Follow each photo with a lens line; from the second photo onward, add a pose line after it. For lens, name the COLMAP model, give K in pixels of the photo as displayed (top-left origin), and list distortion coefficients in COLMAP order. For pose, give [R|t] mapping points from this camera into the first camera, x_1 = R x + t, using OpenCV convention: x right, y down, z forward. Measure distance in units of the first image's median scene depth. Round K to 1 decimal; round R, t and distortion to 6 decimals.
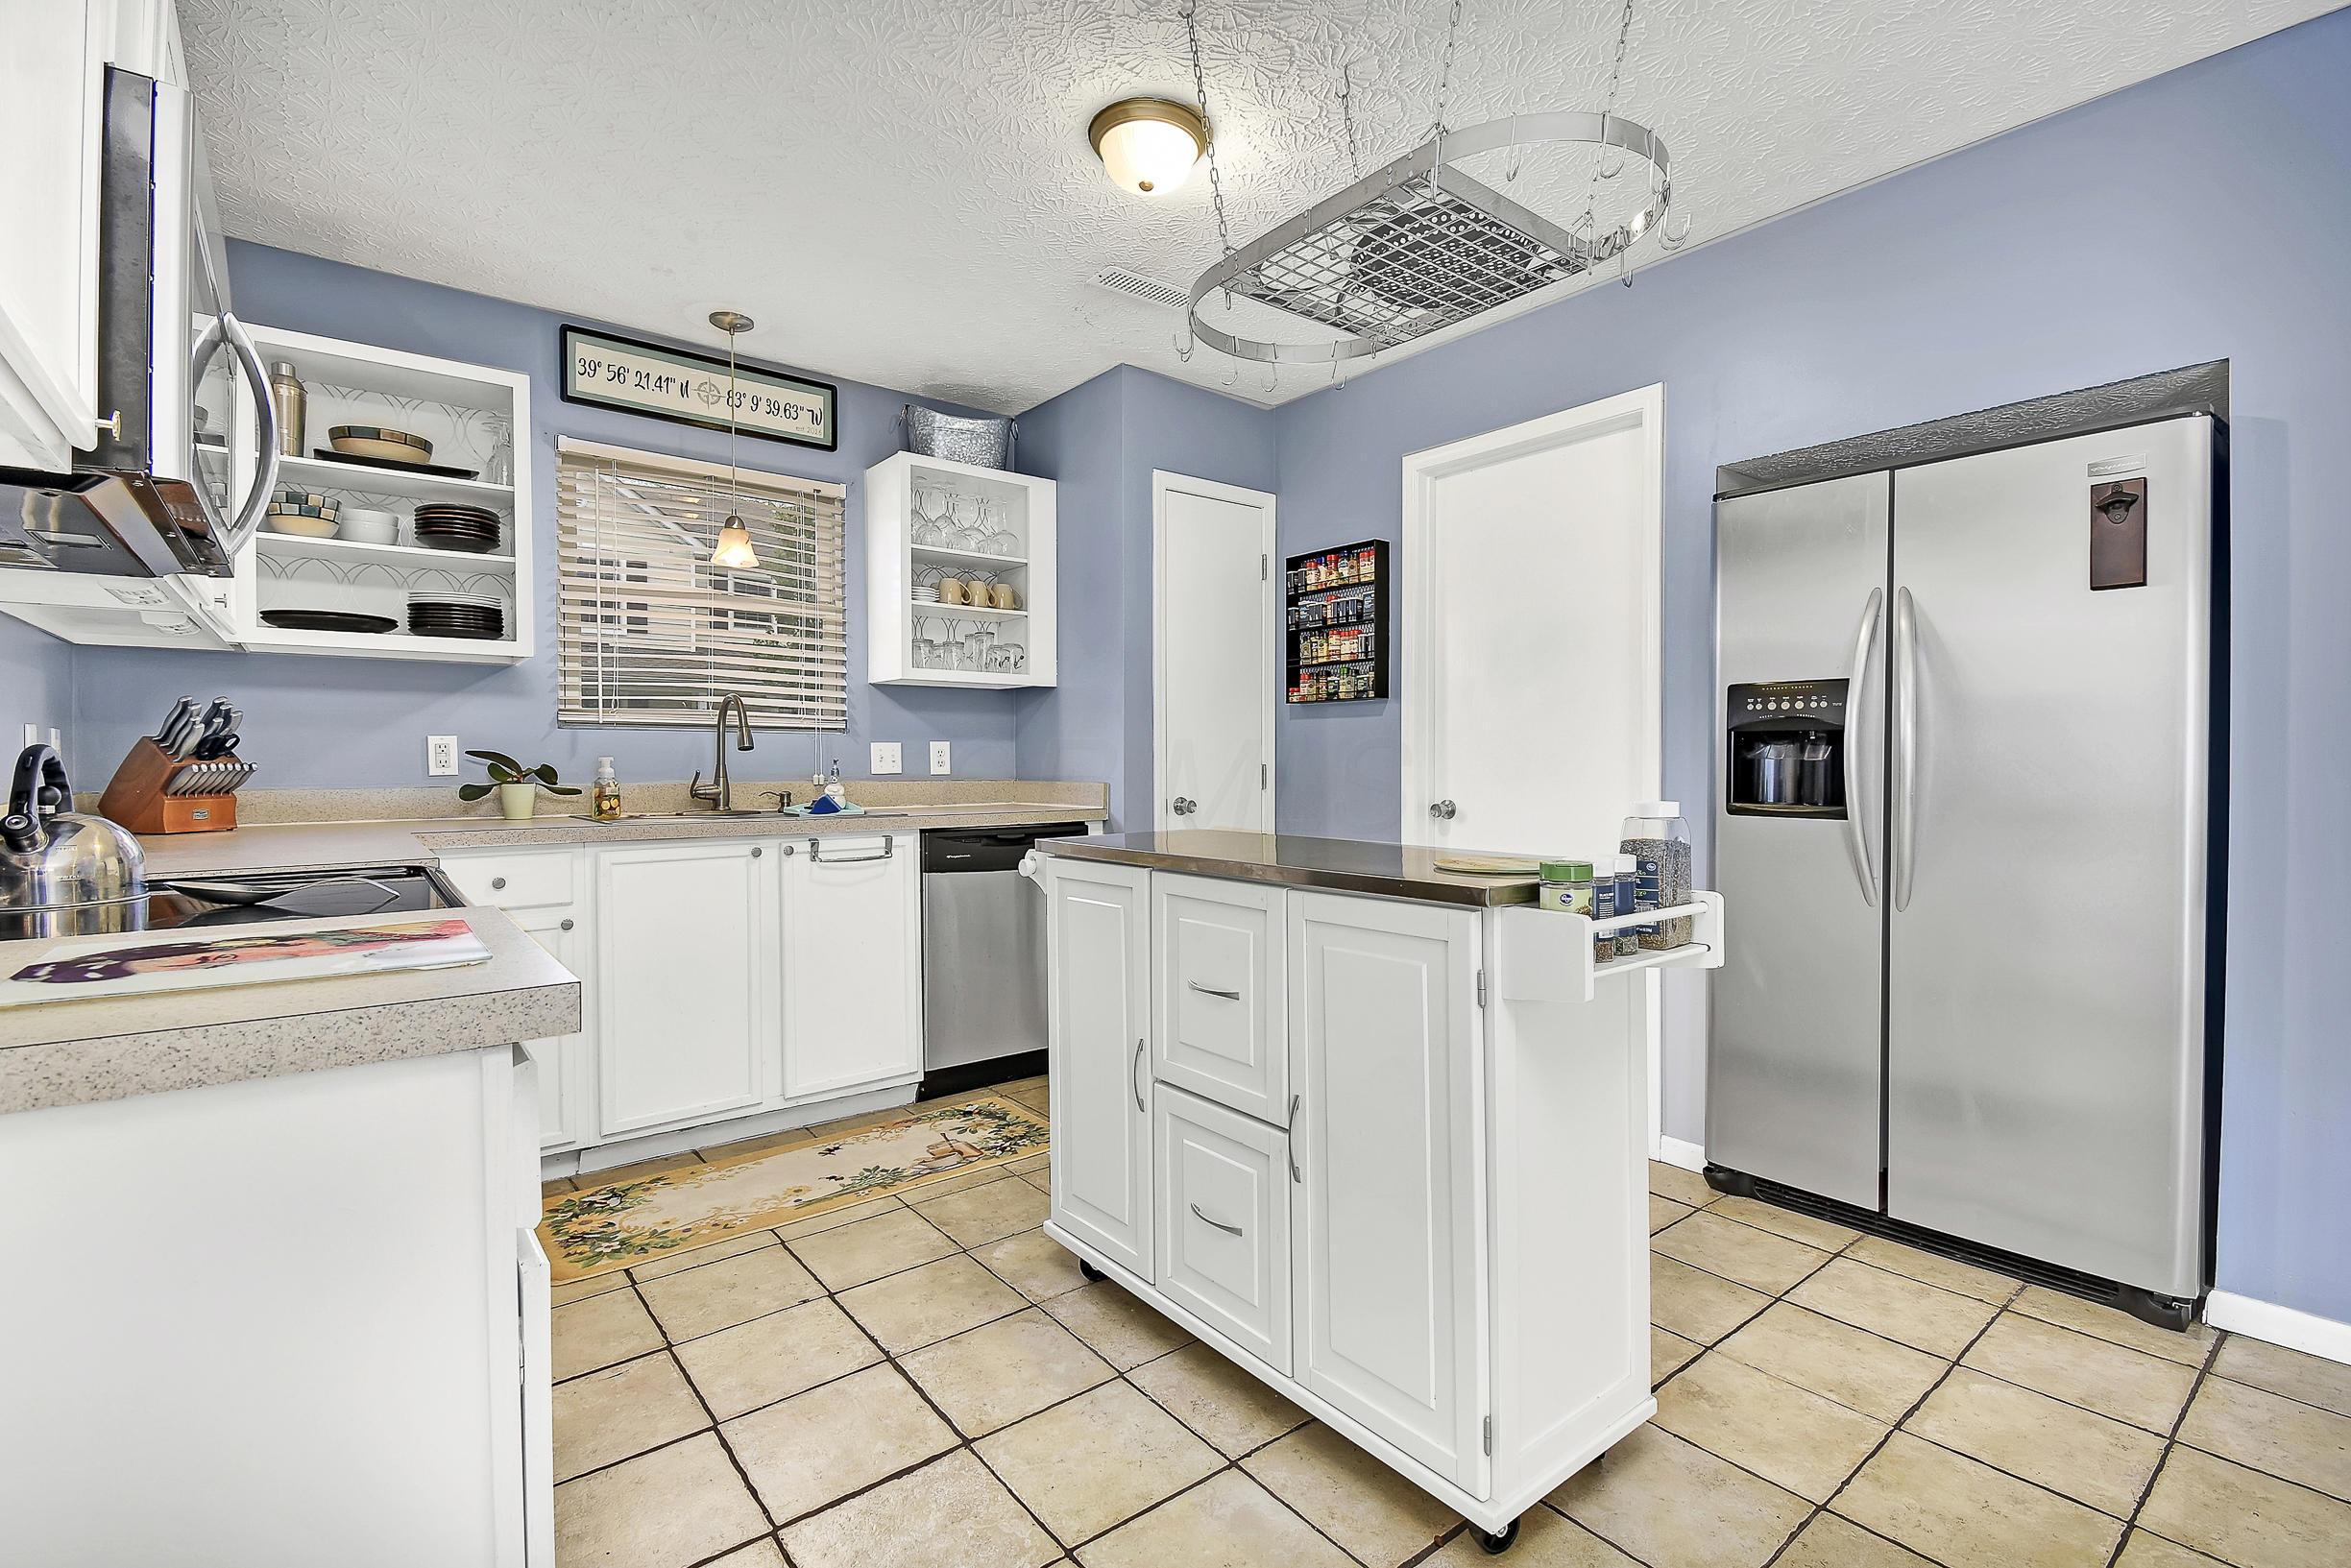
lens RADIAL K [[1049.6, 0, 1154.7], [0, 1049.6, 769.7], [0, 0, 1]] dist [0.005125, -0.003289]
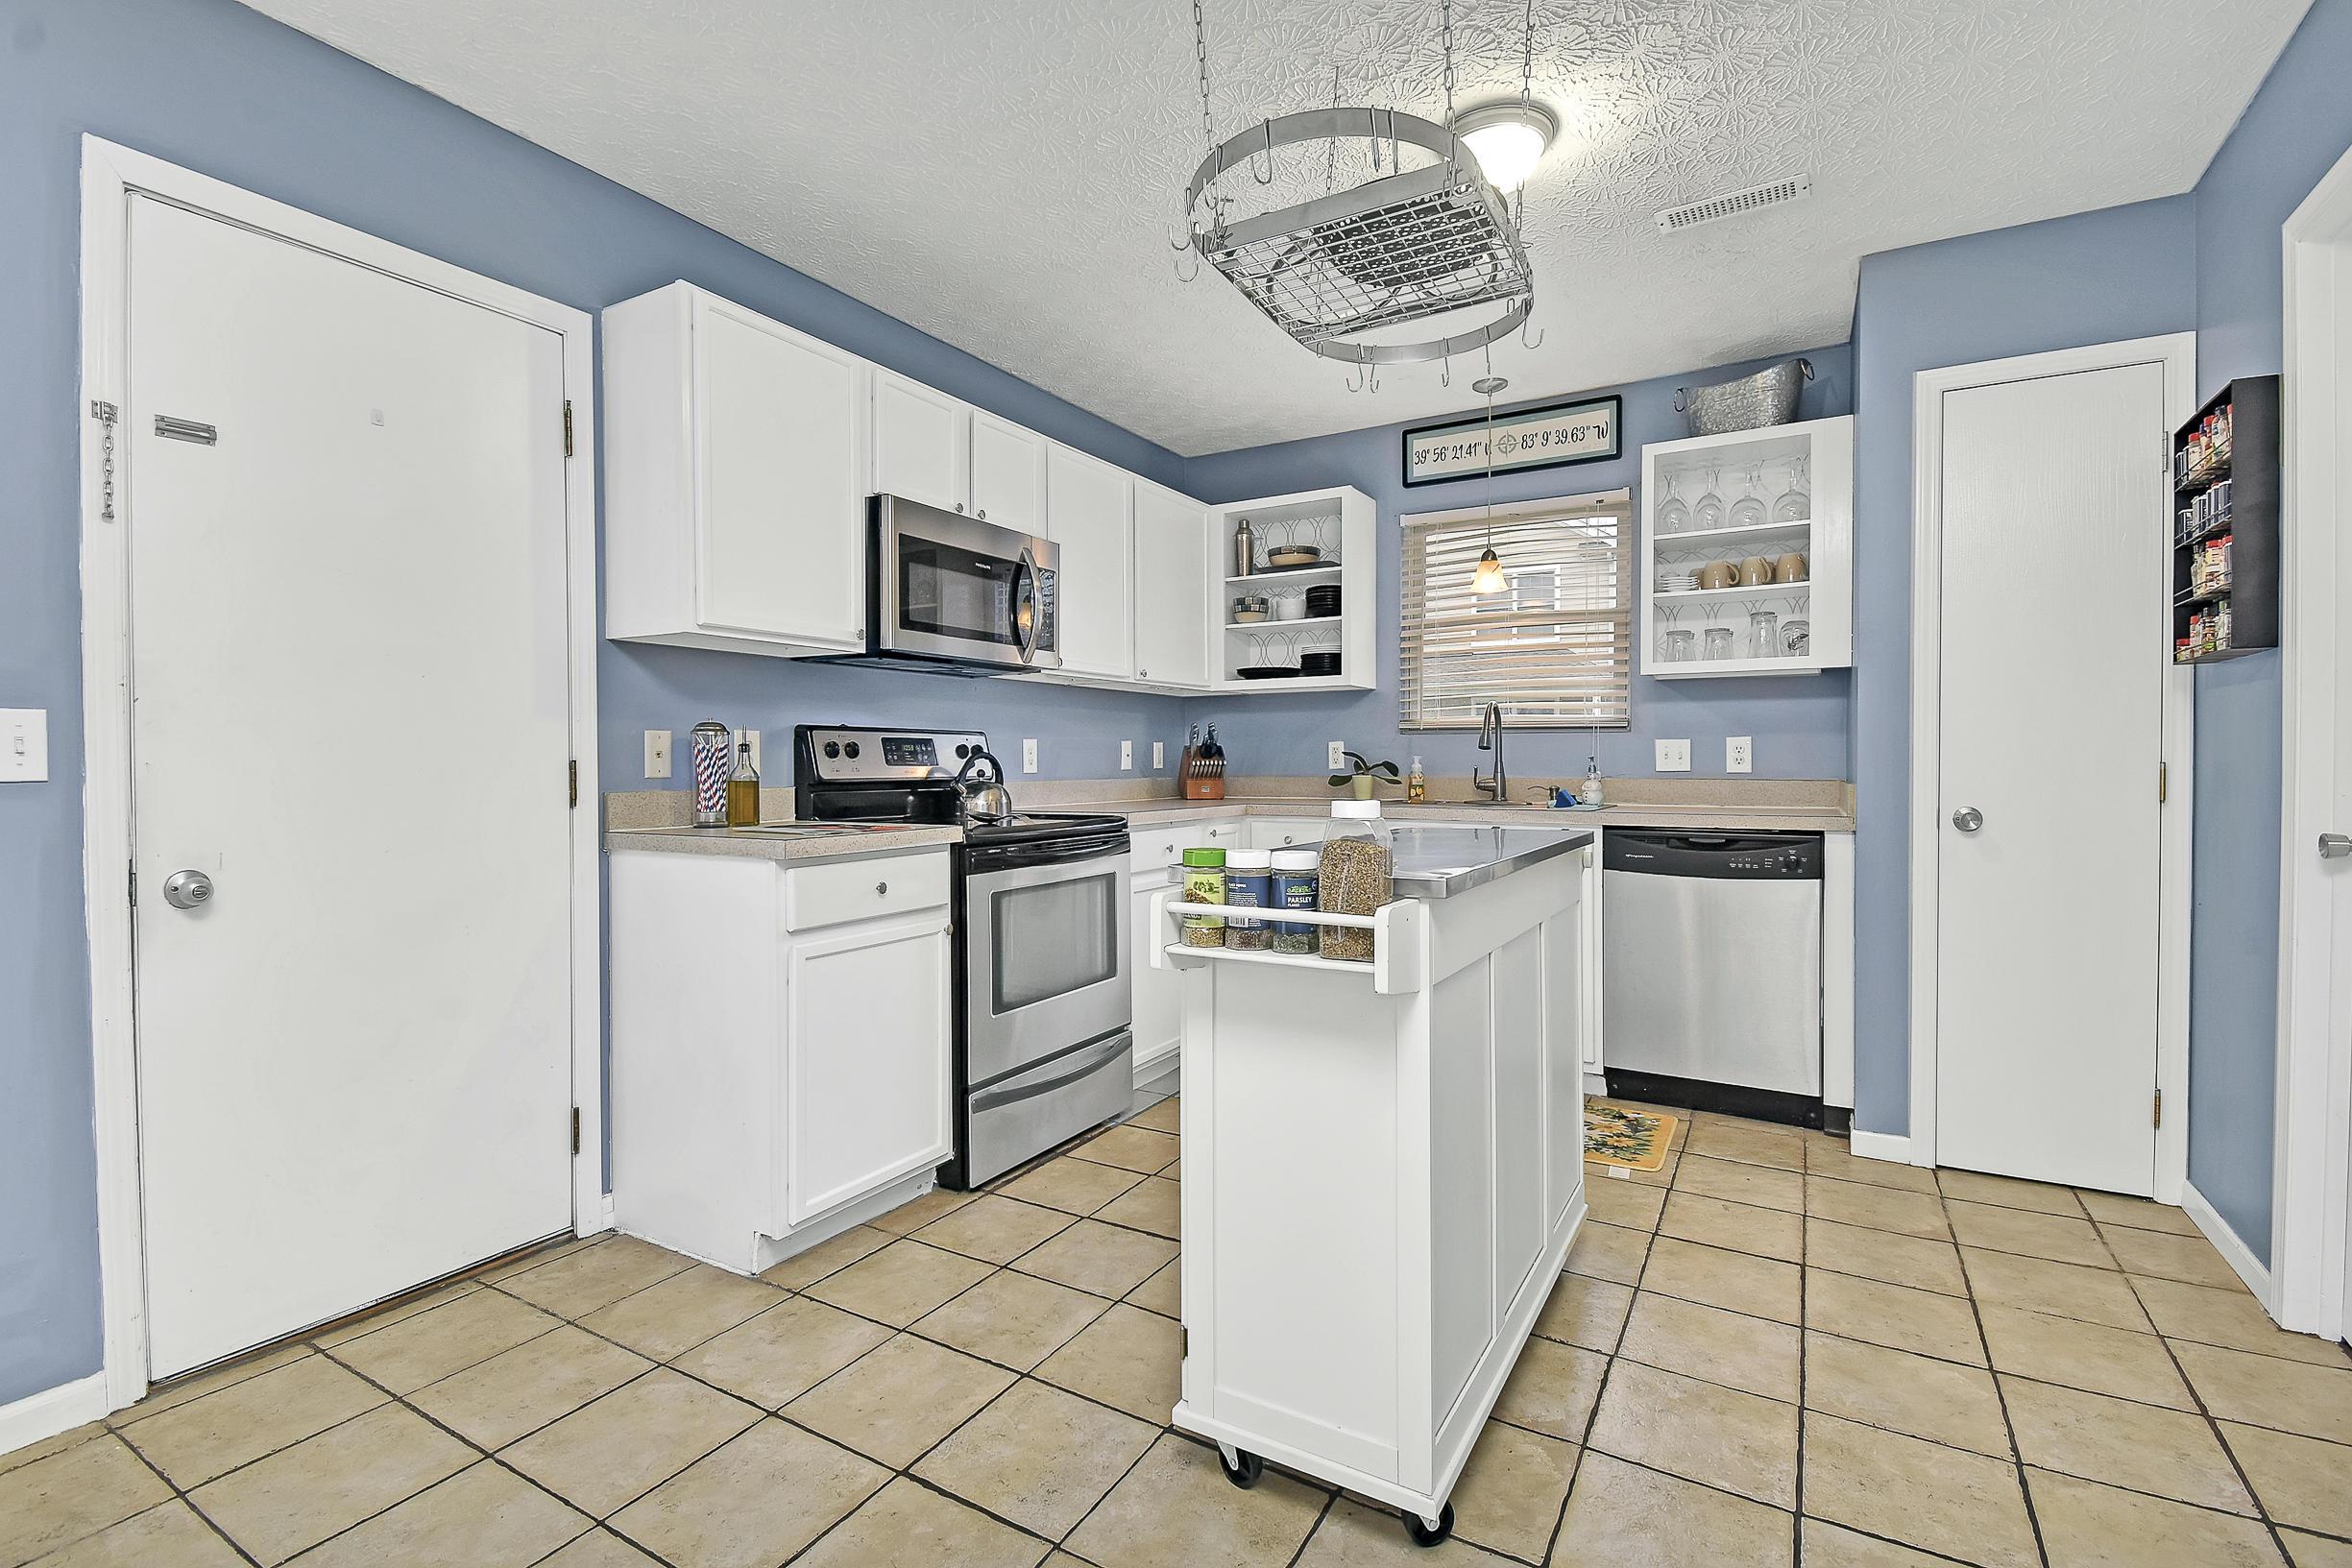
lens RADIAL K [[1050.1, 0, 1160.2], [0, 1050.1, 775.1], [0, 0, 1]] dist [0.005125, -0.003289]
pose [[0.345874, 0.010982, -0.938217, 0.576532], [-0.009700, 0.999920, 0.008129, 0.004264], [0.938231, 0.006289, 0.345952, 0.250125]]
